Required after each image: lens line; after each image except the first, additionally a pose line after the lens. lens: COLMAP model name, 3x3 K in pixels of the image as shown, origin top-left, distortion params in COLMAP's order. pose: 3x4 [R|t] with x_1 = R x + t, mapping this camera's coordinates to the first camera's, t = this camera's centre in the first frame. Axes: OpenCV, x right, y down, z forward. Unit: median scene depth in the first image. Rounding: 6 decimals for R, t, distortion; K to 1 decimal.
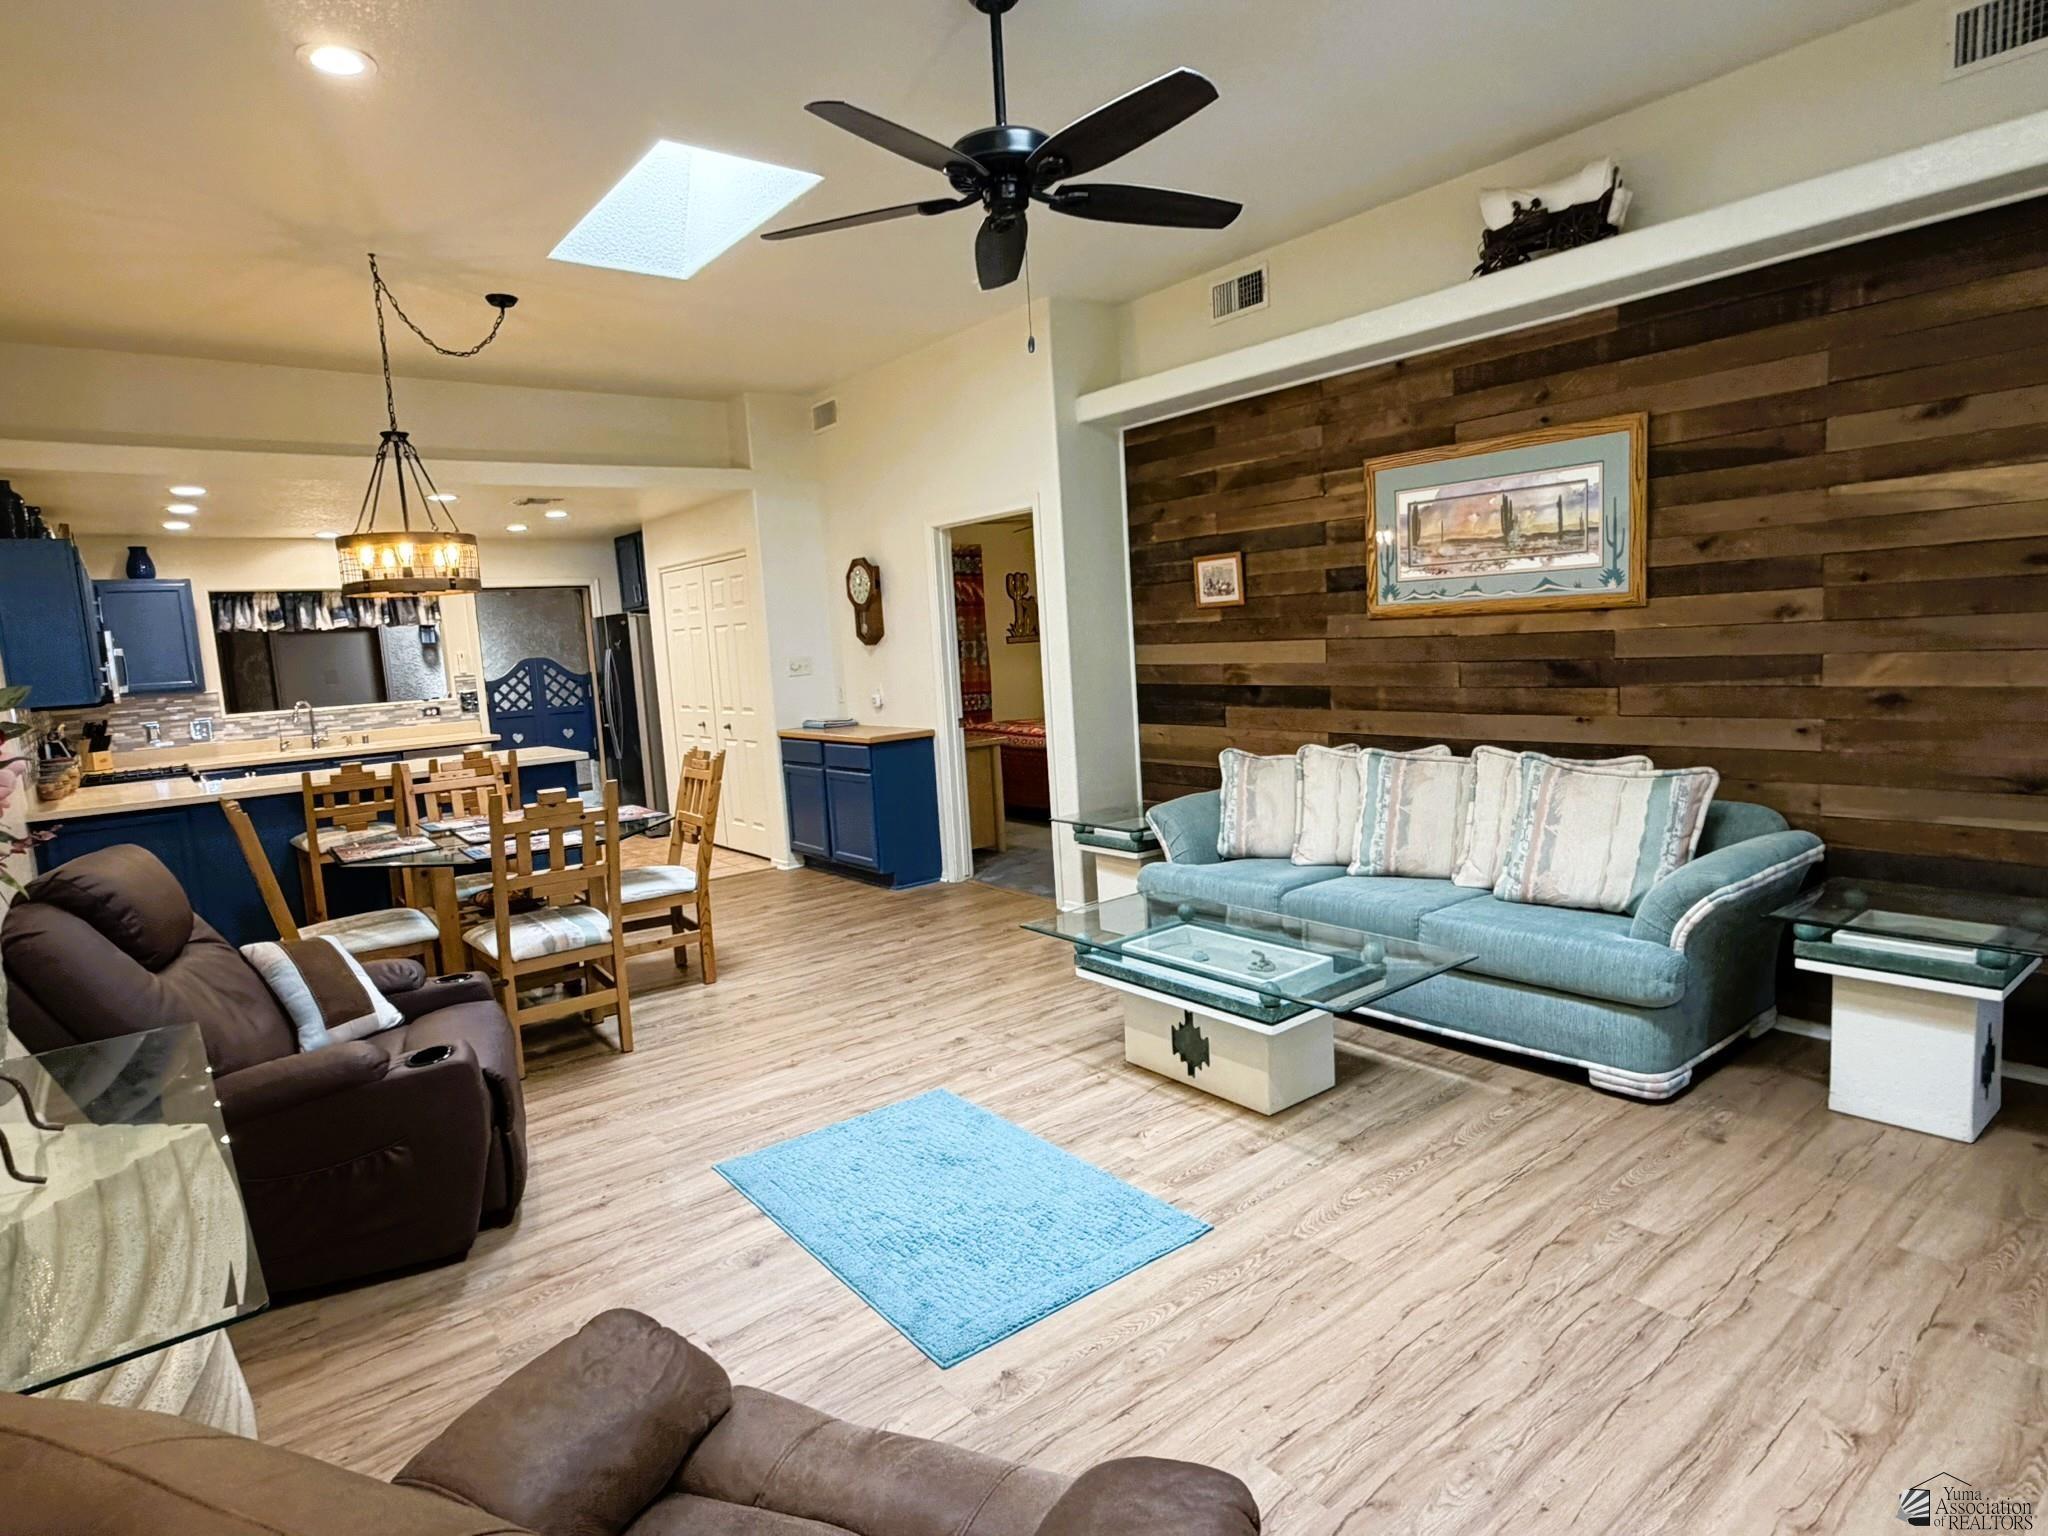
lens RADIAL K [[1135.1, 0, 1023.3], [0, 1135.1, 768.3], [0, 0, 1]] dist [-0.000078, 0.003160]
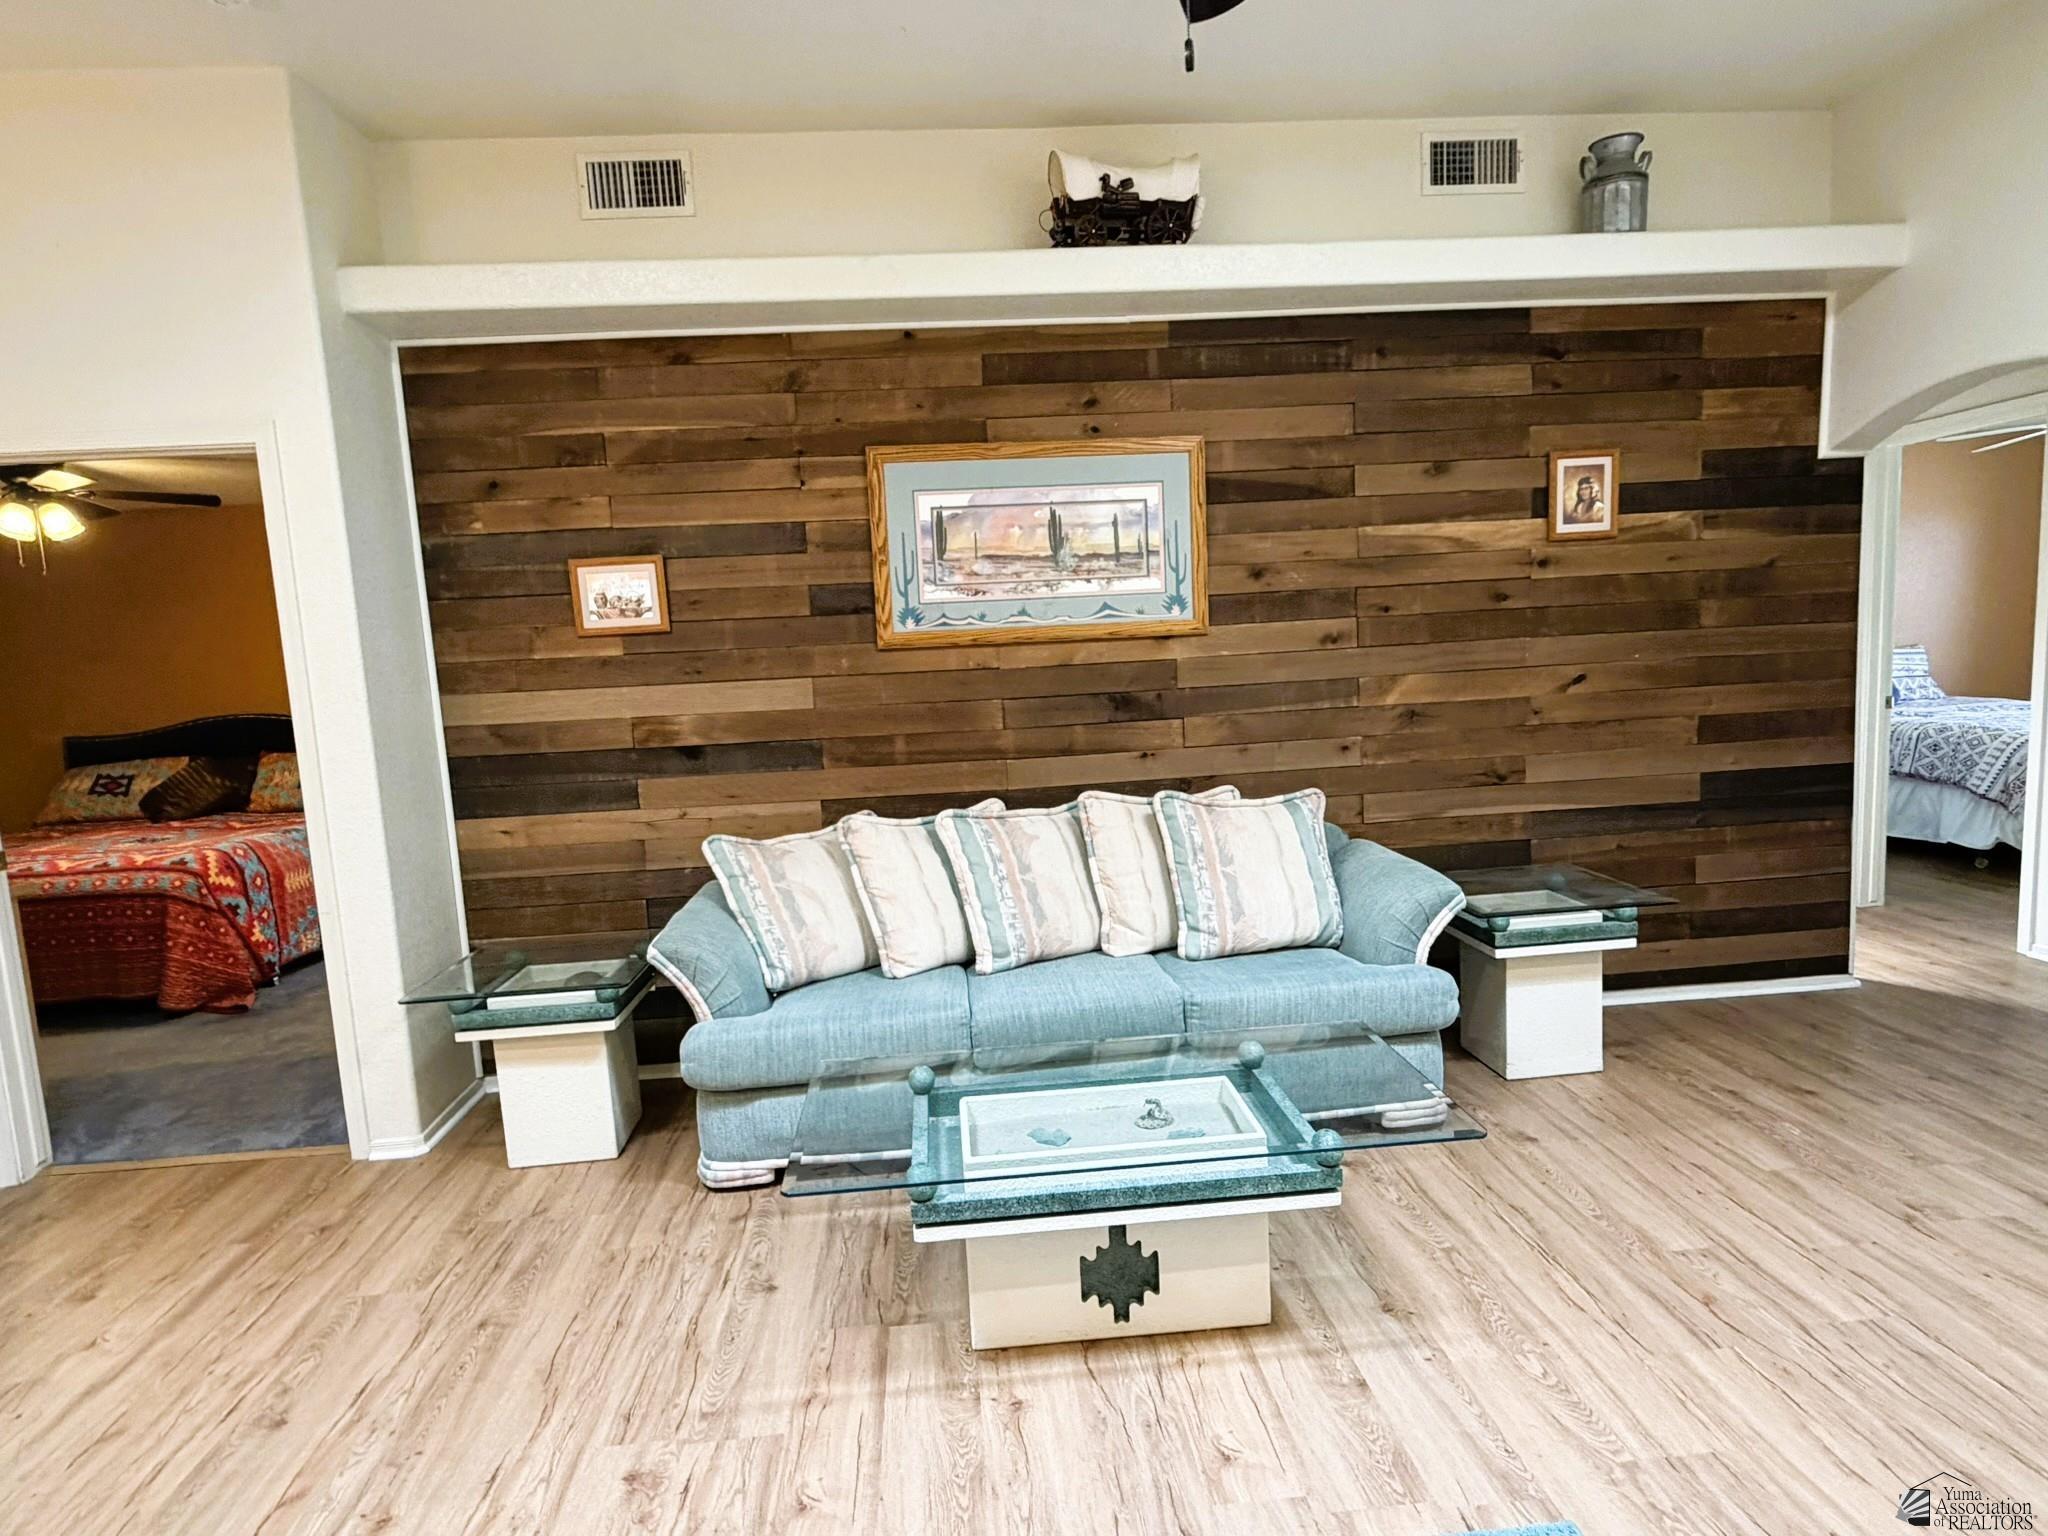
lens RADIAL K [[1135.1, 0, 1003.7], [0, 1135.1, 777.2], [0, 0, 1]] dist [-0.000078, 0.003160]
pose [[0.560727, -0.071372, 0.824919, -0.320134], [0.119421, 0.992832, 0.004725, -0.039401], [-0.819343, 0.095863, 0.565232, 0.521072]]
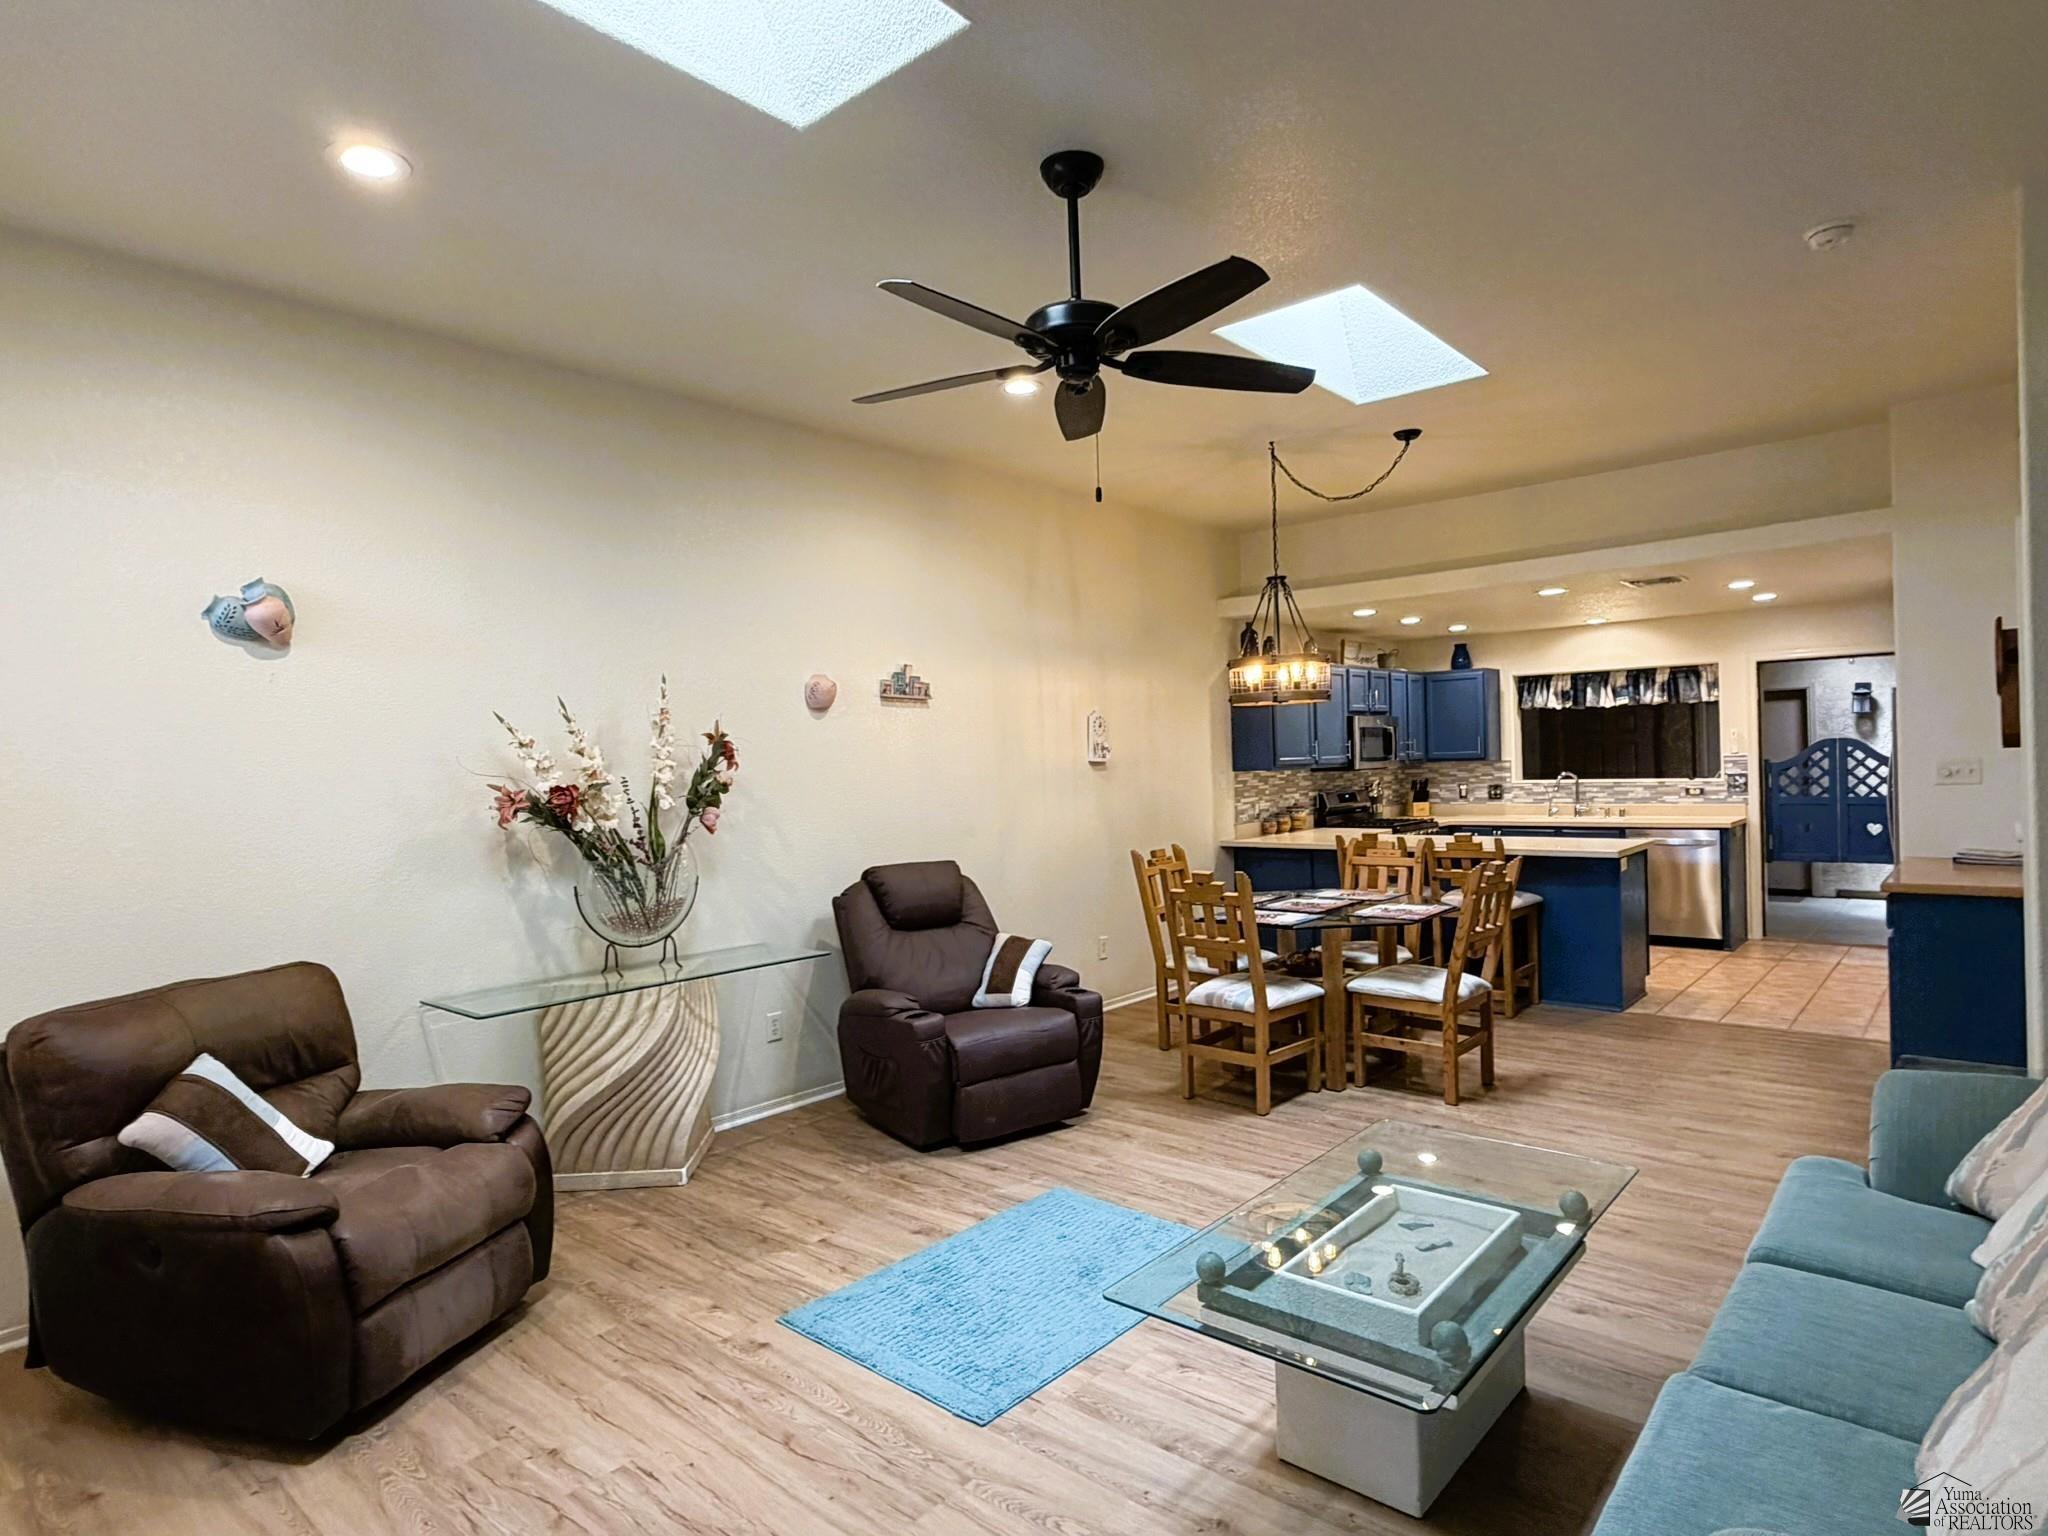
lens RADIAL K [[1135.1, 0, 1005.1], [0, 1135.1, 763.1], [0, 0, 1]] dist [-0.000078, 0.003160]
pose [[0.174699, 0.054349, -0.983121, 0.644179], [-0.095891, 0.994668, 0.037947, -0.106137], [0.979941, 0.087643, 0.178979, 0.489063]]
